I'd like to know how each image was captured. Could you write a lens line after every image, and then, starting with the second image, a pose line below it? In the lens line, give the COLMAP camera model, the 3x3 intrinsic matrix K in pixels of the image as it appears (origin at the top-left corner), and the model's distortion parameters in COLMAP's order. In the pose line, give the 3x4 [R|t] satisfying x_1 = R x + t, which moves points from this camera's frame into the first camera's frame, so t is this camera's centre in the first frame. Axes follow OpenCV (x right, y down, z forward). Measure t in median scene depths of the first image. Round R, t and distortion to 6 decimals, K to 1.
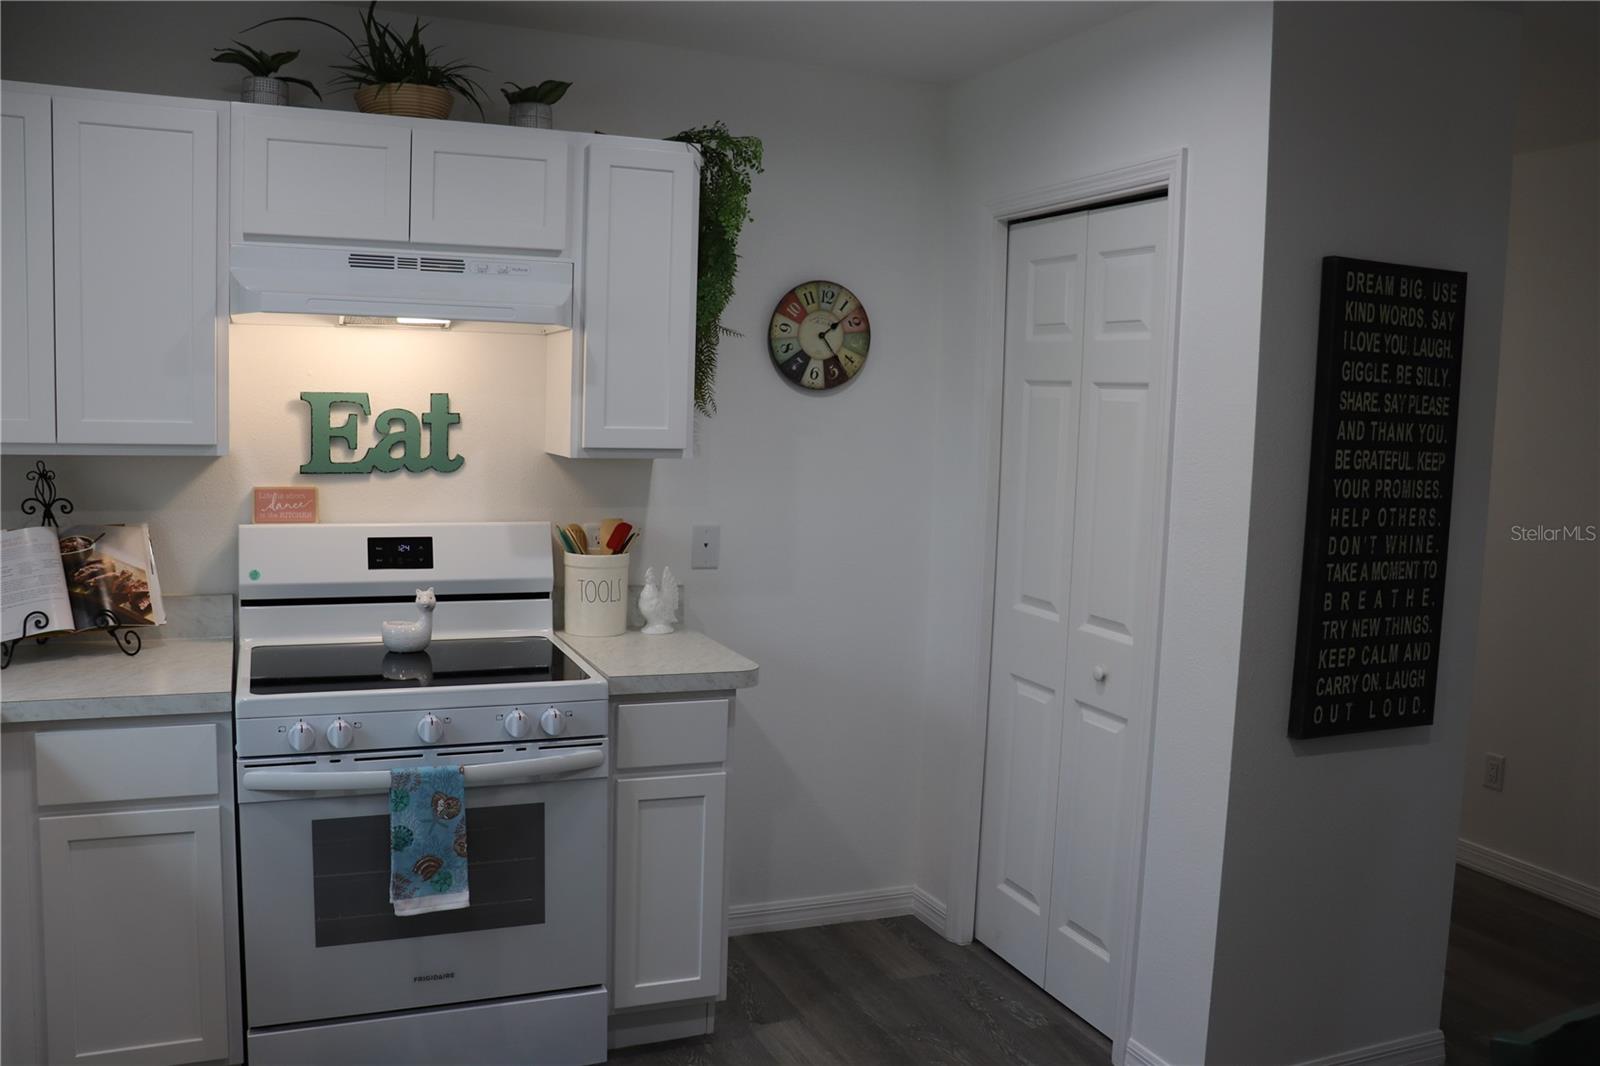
lens RADIAL K [[1317.3, 0, 802.3], [0, 1317.3, 533.0], [0, 0, 1]] dist [-0.162232, 0.140467]
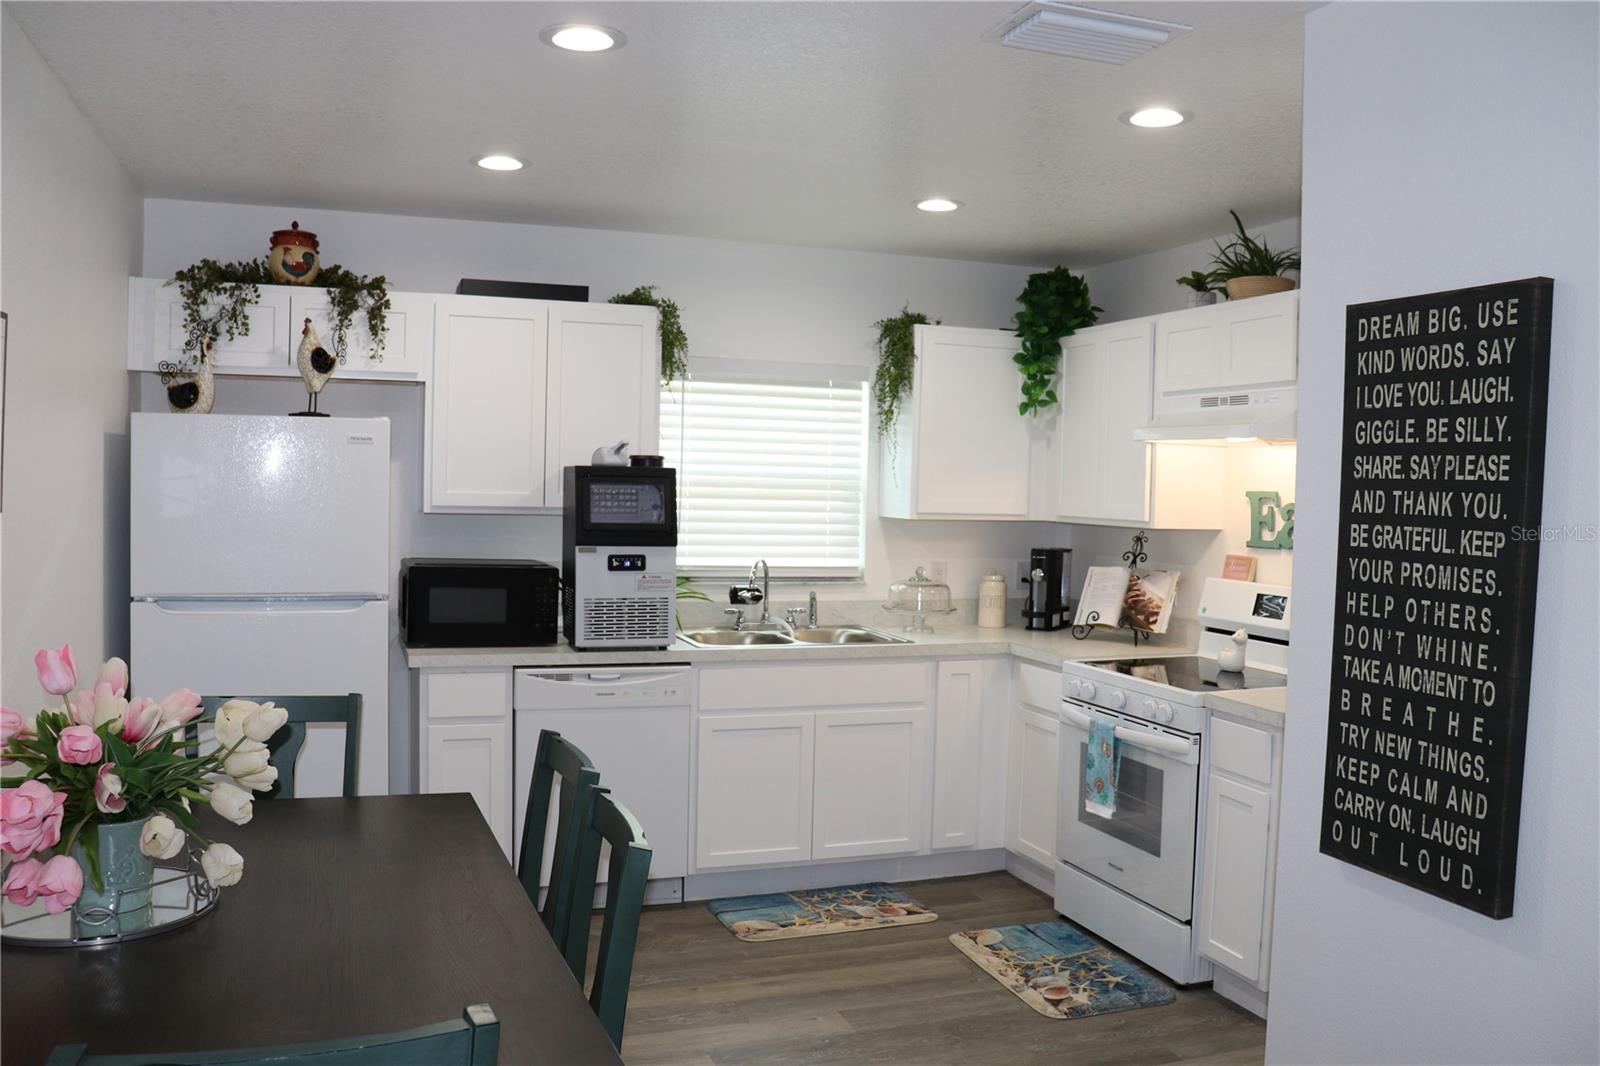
lens RADIAL K [[1317.3, 0, 802.8], [0, 1317.3, 534.9], [0, 0, 1]] dist [-0.162232, 0.140467]
pose [[-0.050433, 0.010525, -0.998672, 1.255520], [-0.121814, 0.992414, 0.016611, -0.025778], [0.991271, 0.122490, -0.048768, 0.652347]]
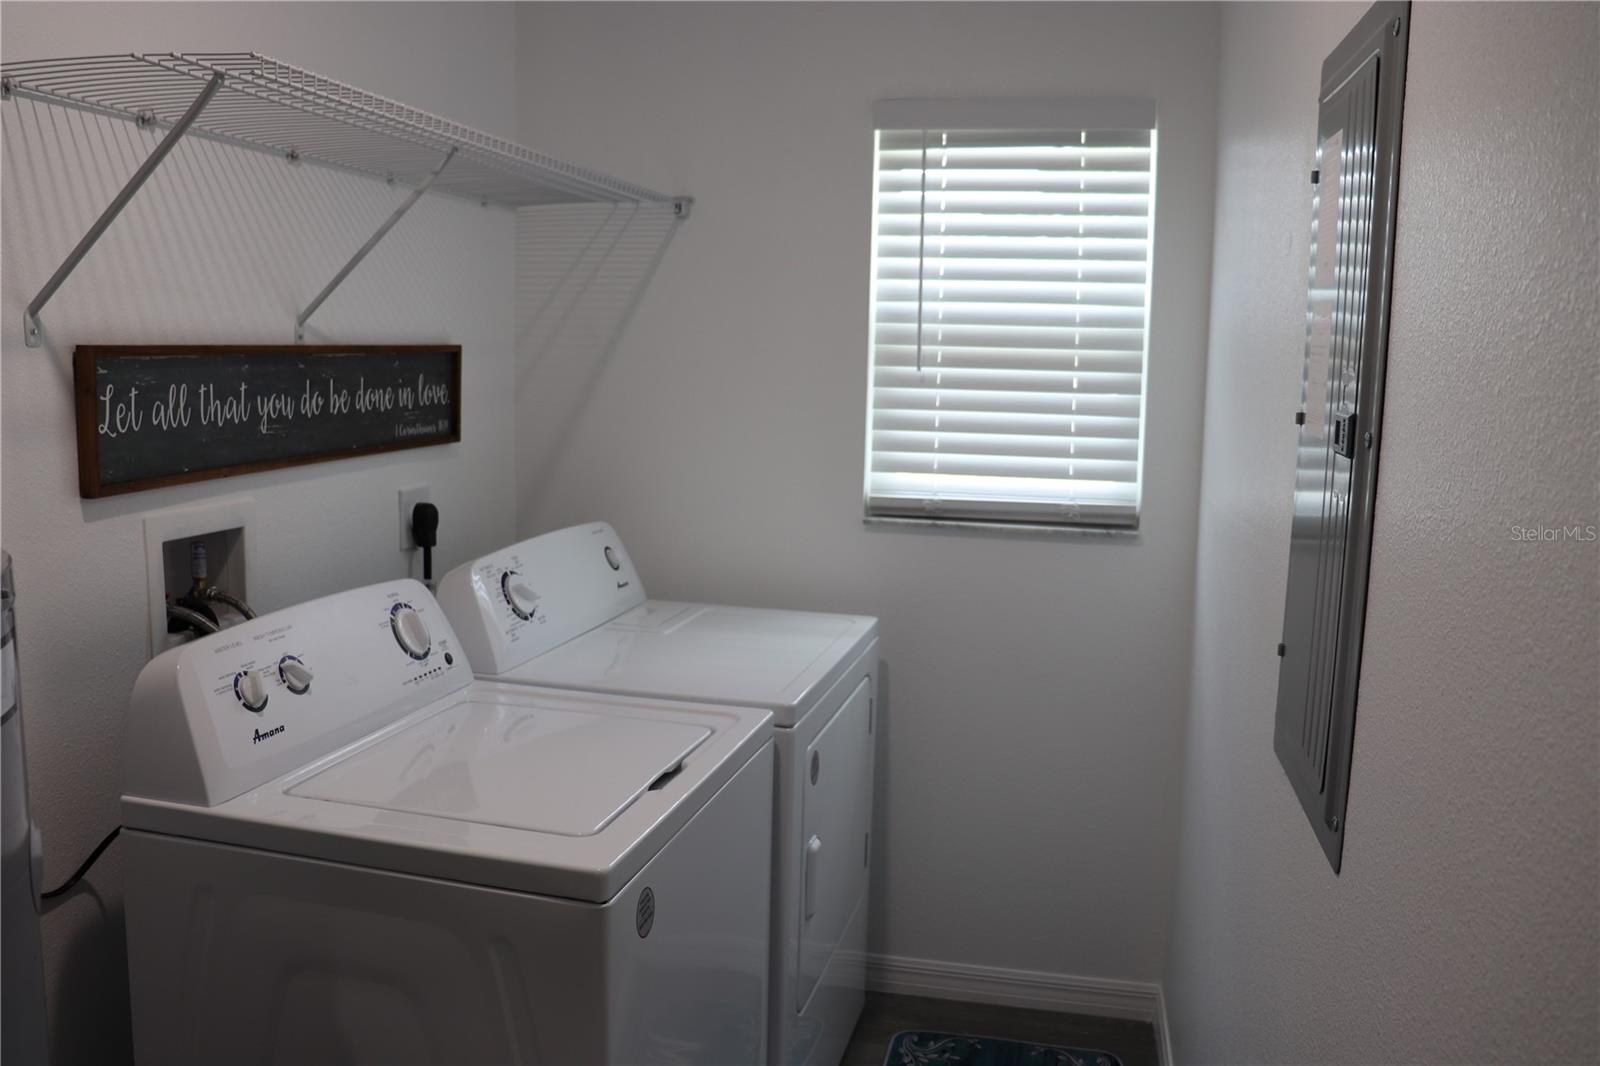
lens RADIAL K [[1317.3, 0, 799.4], [0, 1317.3, 534.8], [0, 0, 1]] dist [-0.162232, 0.140467]
pose [[-0.600346, 0.067823, -0.796859, 0.220780], [-0.116340, 0.978392, 0.170923, -0.069518], [0.791233, 0.195319, -0.579483, 1.026573]]
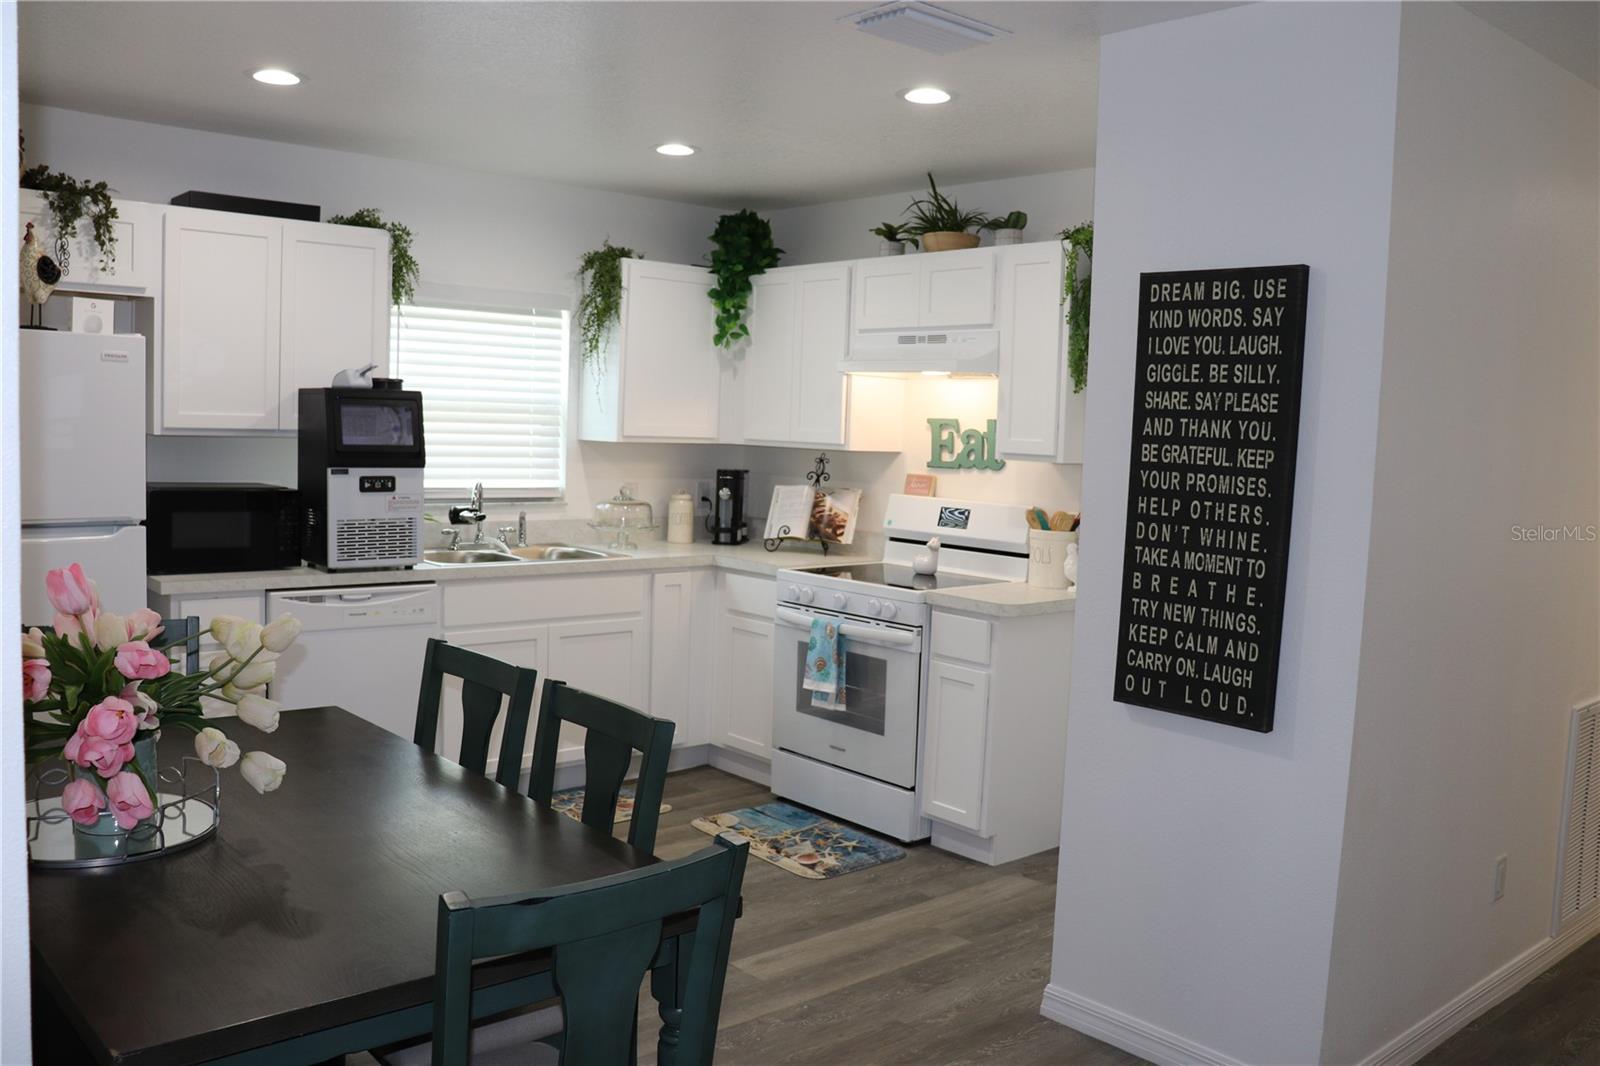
lens RADIAL K [[1317.3, 0, 797.8], [0, 1317.3, 531.8], [0, 0, 1]] dist [-0.162232, 0.140467]
pose [[0.310641, 0.060576, -0.948595, 1.352583], [-0.119125, 0.992580, 0.024374, 0.018533], [0.943033, 0.105430, 0.315552, 0.355012]]
